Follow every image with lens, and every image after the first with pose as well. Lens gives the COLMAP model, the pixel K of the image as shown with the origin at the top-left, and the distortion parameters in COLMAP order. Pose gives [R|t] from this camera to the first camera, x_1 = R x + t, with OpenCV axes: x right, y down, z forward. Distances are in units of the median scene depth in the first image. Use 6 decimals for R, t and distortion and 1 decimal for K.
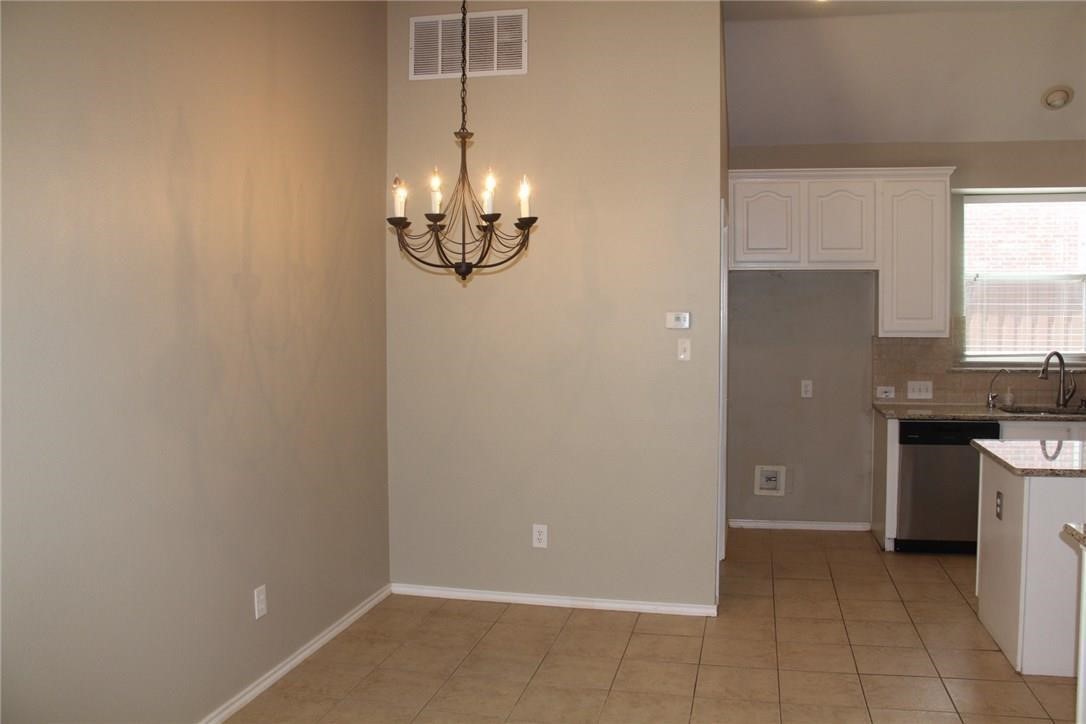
lens RADIAL K [[914.2, 0, 559.5], [0, 914.2, 345.5], [0, 0, 1]] dist [-0.149323, 0.085798]
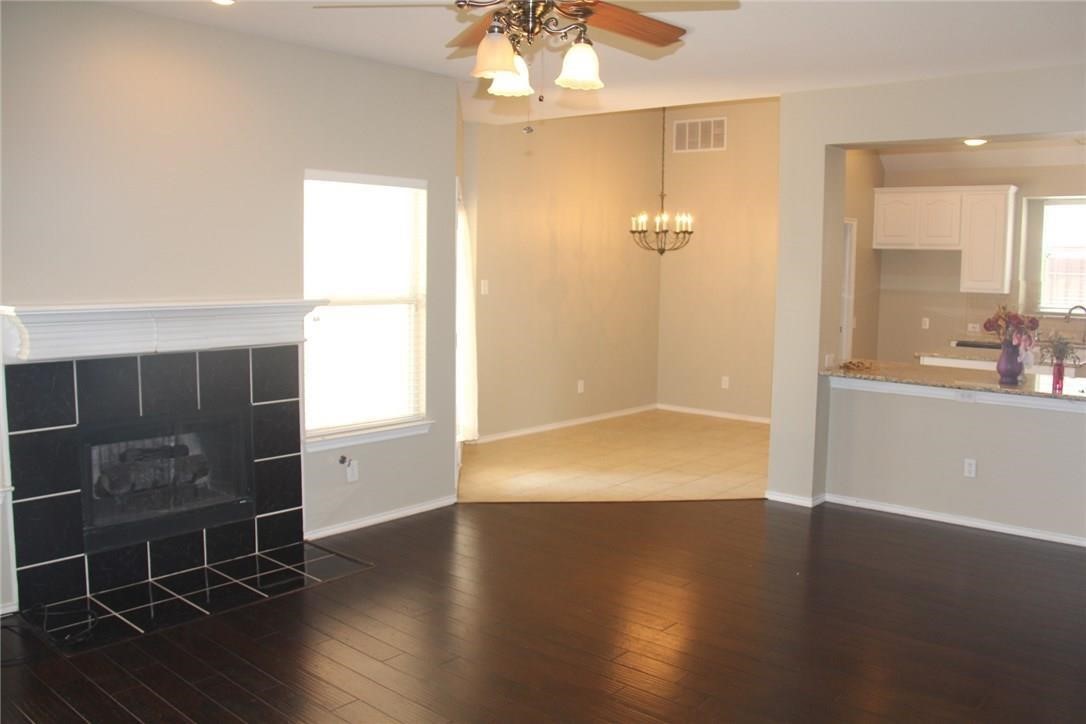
lens RADIAL K [[914.2, 0, 539.9], [0, 914.2, 364.6], [0, 0, 1]] dist [-0.149323, 0.085798]
pose [[0.872915, 0.070008, -0.482824, 0.585225], [-0.035950, 0.996190, 0.079449, 0.026179], [0.486547, -0.051995, 0.872106, -0.935317]]
